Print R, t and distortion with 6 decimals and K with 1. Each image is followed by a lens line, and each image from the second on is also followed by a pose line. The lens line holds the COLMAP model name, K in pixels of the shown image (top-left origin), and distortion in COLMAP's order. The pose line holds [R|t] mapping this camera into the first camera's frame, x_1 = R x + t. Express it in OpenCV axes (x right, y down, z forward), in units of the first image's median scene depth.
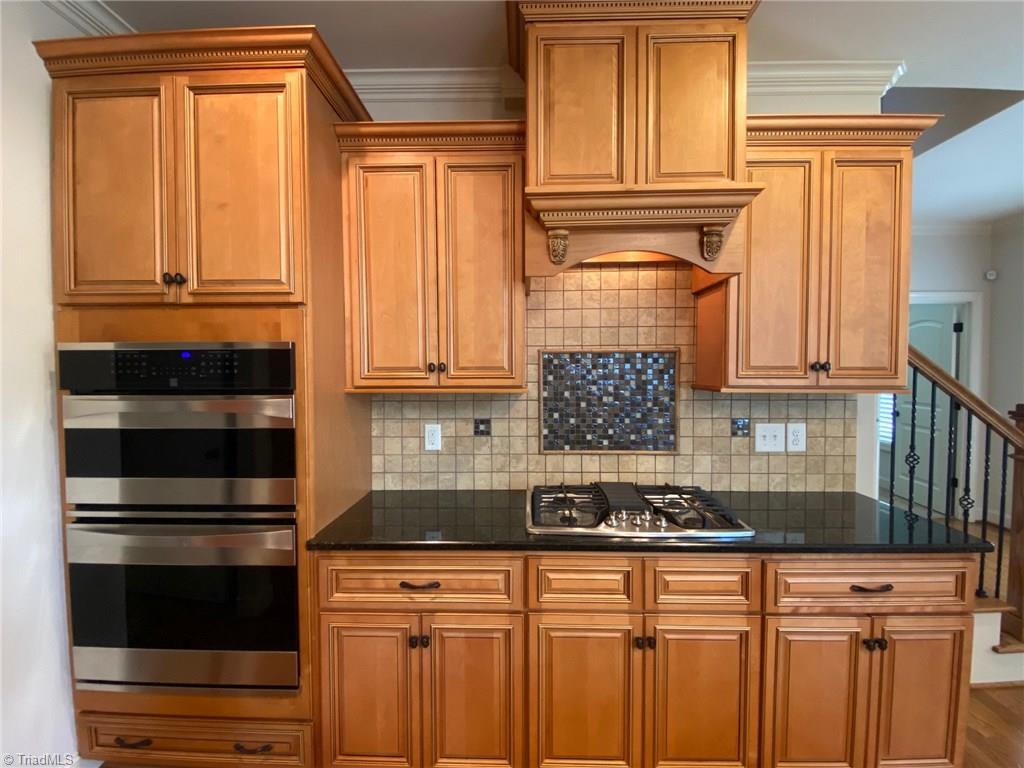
lens RADIAL K [[462.1, 0, 509.7], [0, 462.1, 381.8], [0, 0, 1]] dist [0.039772, -0.030176]
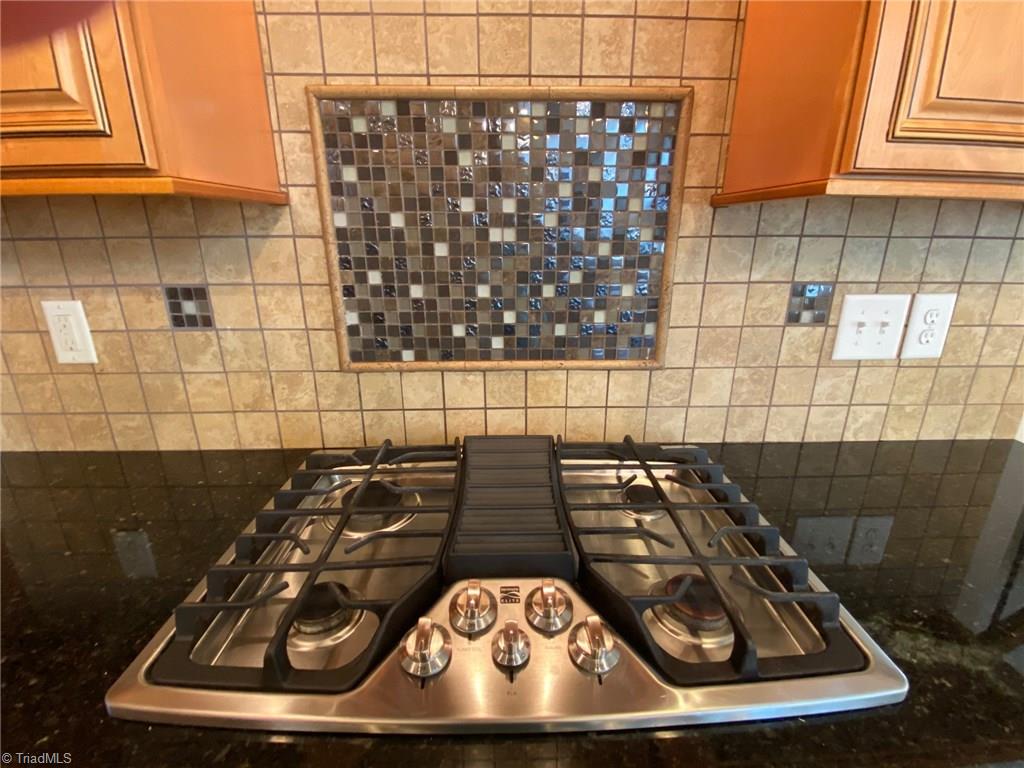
lens RADIAL K [[462.1, 0, 509.7], [0, 462.1, 381.8], [0, 0, 1]] dist [0.039772, -0.030176]
pose [[0.997730, -0.015615, 0.065502, 0.190573], [-0.002923, 0.961782, 0.273800, 0.049557], [-0.067274, -0.273370, 0.959553, 0.583639]]
